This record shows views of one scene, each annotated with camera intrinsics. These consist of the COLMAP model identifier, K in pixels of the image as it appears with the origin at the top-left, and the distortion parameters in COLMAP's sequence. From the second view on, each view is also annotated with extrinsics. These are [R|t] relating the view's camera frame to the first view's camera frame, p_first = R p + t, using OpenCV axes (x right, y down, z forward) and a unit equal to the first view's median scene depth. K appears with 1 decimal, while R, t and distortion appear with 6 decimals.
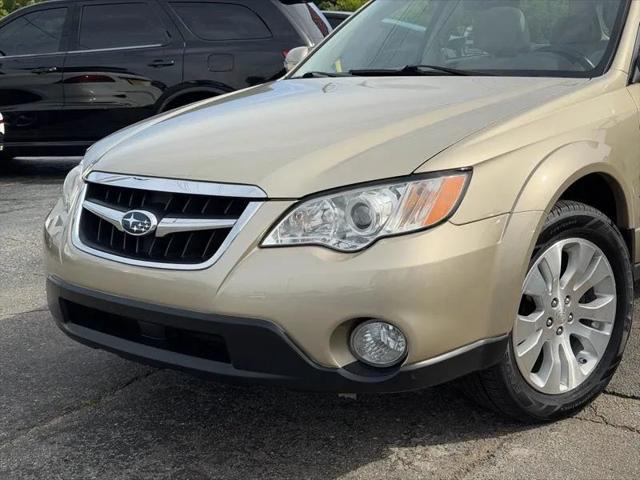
lens RADIAL K [[886.0, 0, 328.7], [0, 886.0, 247.5], [0, 0, 1]] dist [0.157177, -0.069491]
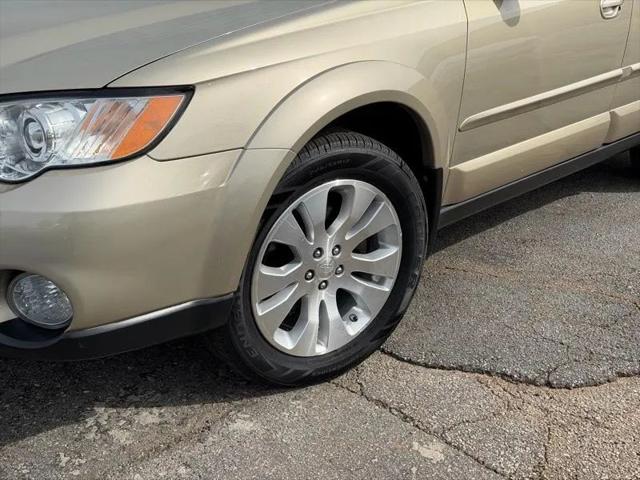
lens RADIAL K [[886.0, 0, 328.7], [0, 886.0, 247.5], [0, 0, 1]] dist [0.157177, -0.069491]
pose [[0.994635, 0.098783, 0.030718, 0.243373], [-0.102428, 0.982018, 0.158582, -0.079493], [-0.014500, -0.160878, 0.986868, 0.181528]]
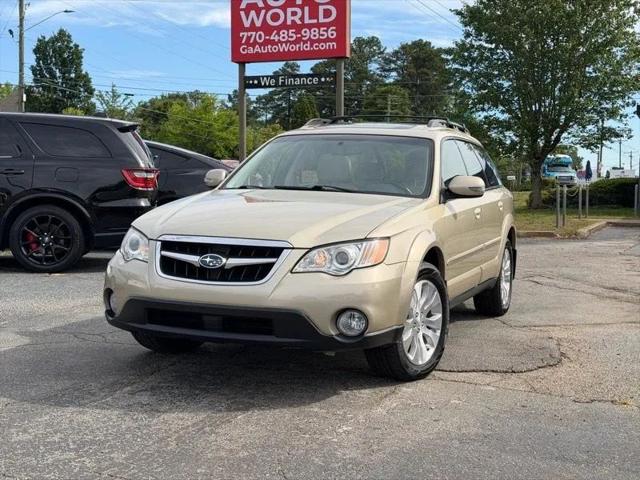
lens RADIAL K [[886.4, 0, 320.0], [0, 886.4, 240.0], [0, 0, 1]] dist [0.161777, -0.207069]
pose [[0.948142, 0.043344, 0.314879, -0.544983], [0.003475, 0.989185, -0.146630, 0.183800], [-0.317829, 0.140121, 0.937737, -0.715642]]
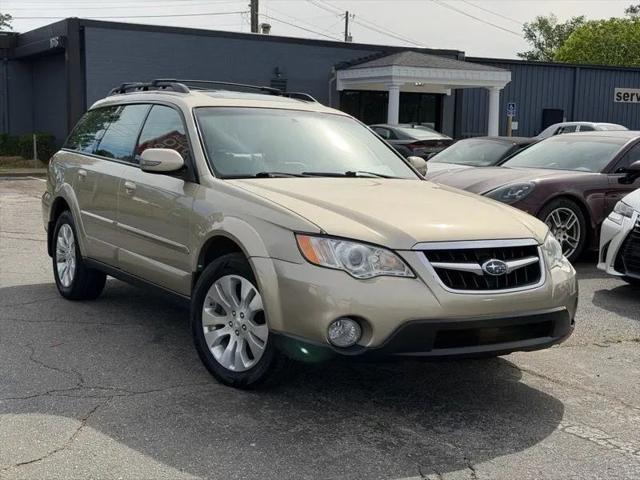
lens RADIAL K [[886.4, 0, 320.0], [0, 886.4, 240.0], [0, 0, 1]] dist [0.161777, -0.207069]
pose [[0.314745, -0.051148, 0.947797, -1.769401], [0.155102, 0.987897, 0.001805, -0.123480], [-0.936418, 0.146437, 0.318869, 0.734885]]
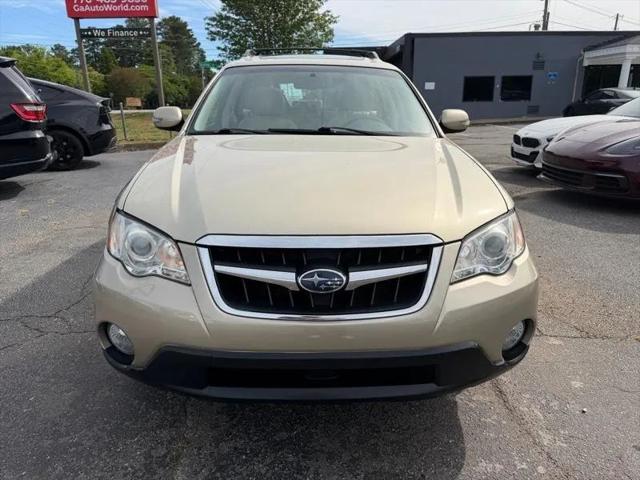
lens RADIAL K [[452.8, 0, 323.1], [0, 452.8, 240.7], [0, 0, 1]] dist [0.024228, -0.027413]
pose [[0.748931, -0.148724, 0.645743, -0.527704], [0.105008, 0.988811, 0.105950, -0.125624], [-0.654275, -0.011541, 0.756169, 0.562604]]
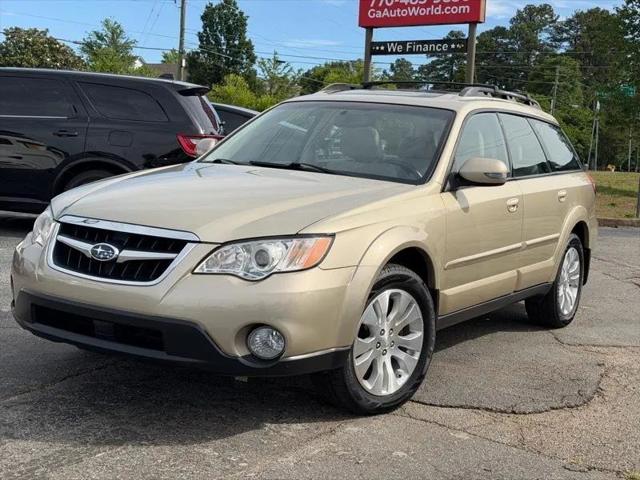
lens RADIAL K [[886.4, 0, 320.0], [0, 886.4, 240.0], [0, 0, 1]] dist [0.161777, -0.207069]
pose [[0.985454, 0.088632, 0.145001, -0.076986], [-0.073265, 0.991437, -0.108094, 0.079025], [-0.153340, 0.095899, 0.983509, -0.451283]]
